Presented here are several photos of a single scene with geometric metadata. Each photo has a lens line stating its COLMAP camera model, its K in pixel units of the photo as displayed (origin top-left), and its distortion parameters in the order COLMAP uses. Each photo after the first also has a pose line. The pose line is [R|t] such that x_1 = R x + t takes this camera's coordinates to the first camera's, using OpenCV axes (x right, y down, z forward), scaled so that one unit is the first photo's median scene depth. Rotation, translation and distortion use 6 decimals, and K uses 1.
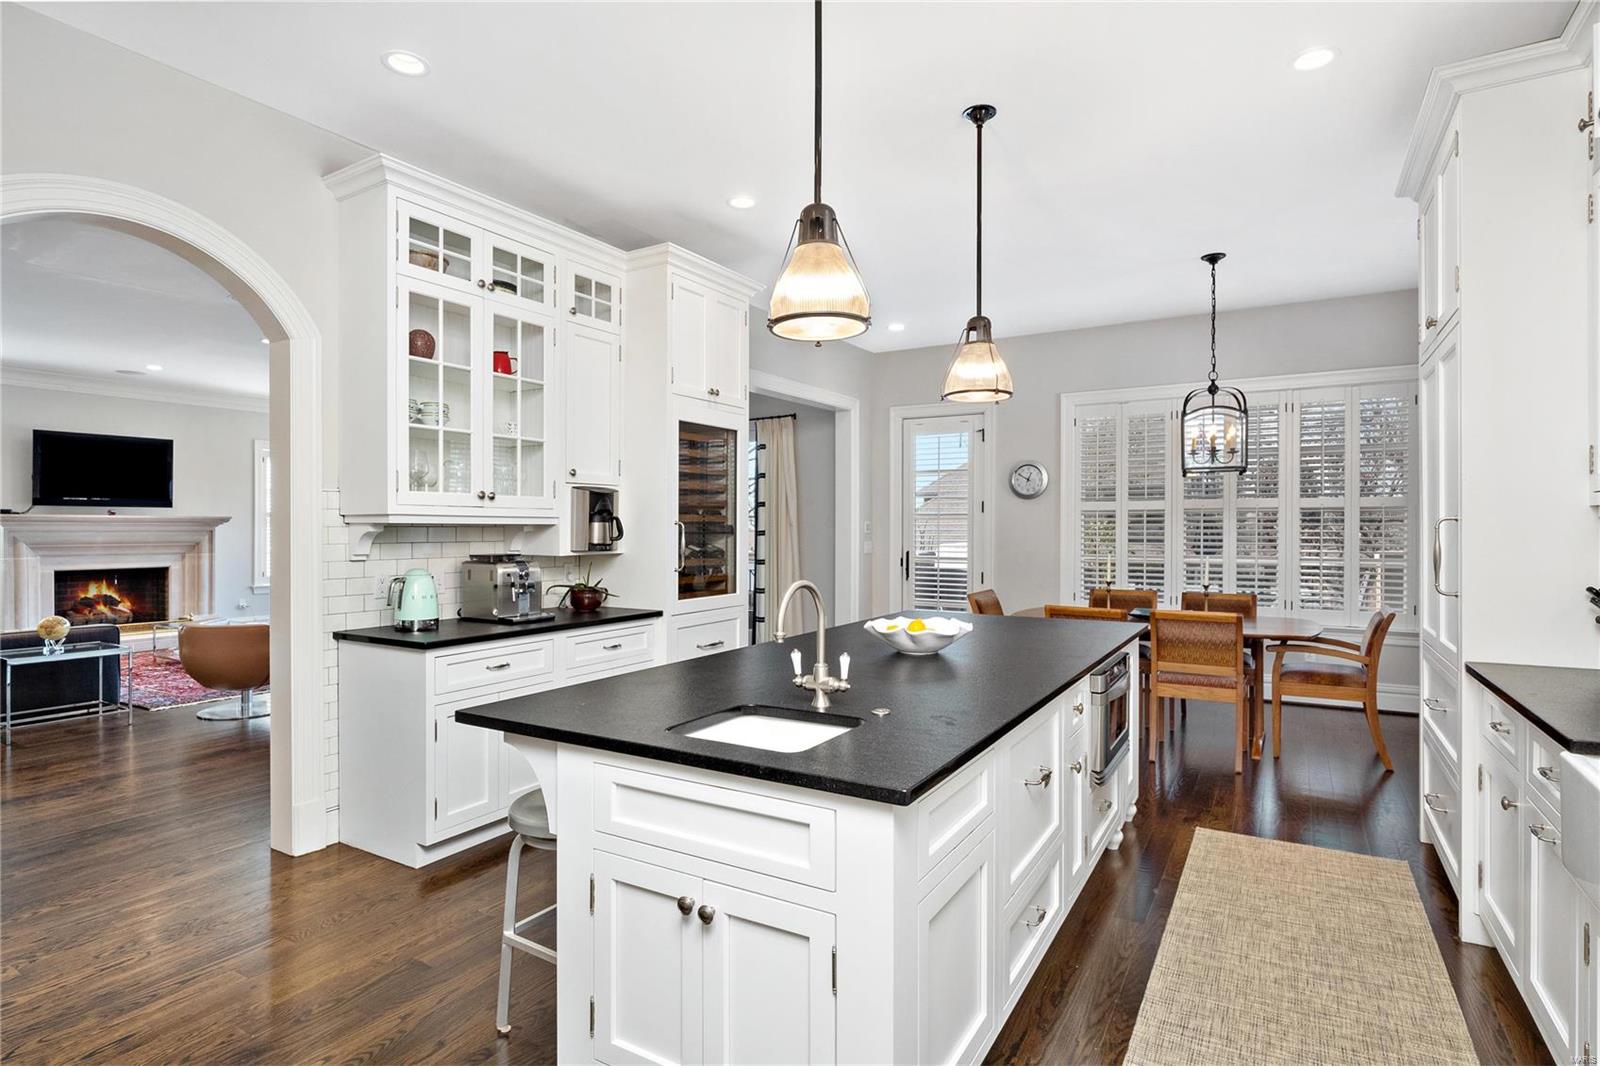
lens RADIAL K [[827.6, 0, 804.4], [0, 827.6, 527.9], [0, 0, 1]] dist [-0.006488, 0.000943]
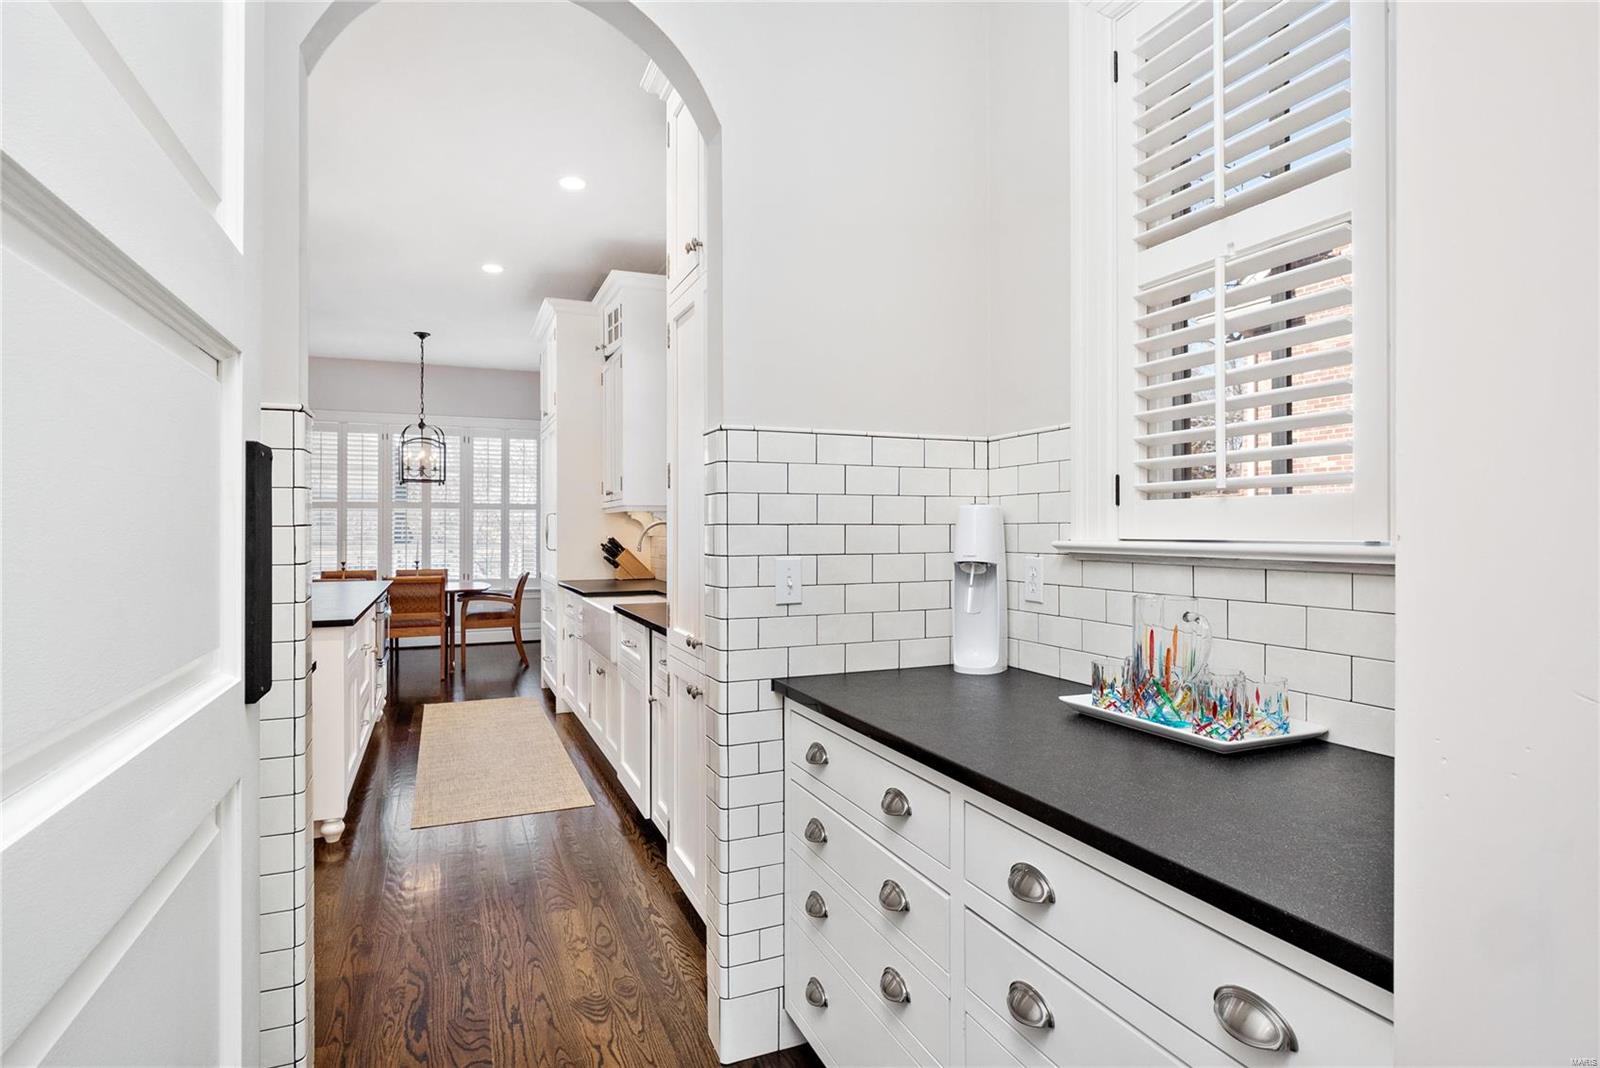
lens RADIAL K [[827.6, 0, 804.6], [0, 827.6, 528.1], [0, 0, 1]] dist [-0.006488, 0.000943]
pose [[0.589961, -0.000184, 0.807432, -0.500424], [0.001432, 0.999999, -0.000818, 0.025058], [-0.807430, 0.001639, 0.589961, -0.708678]]
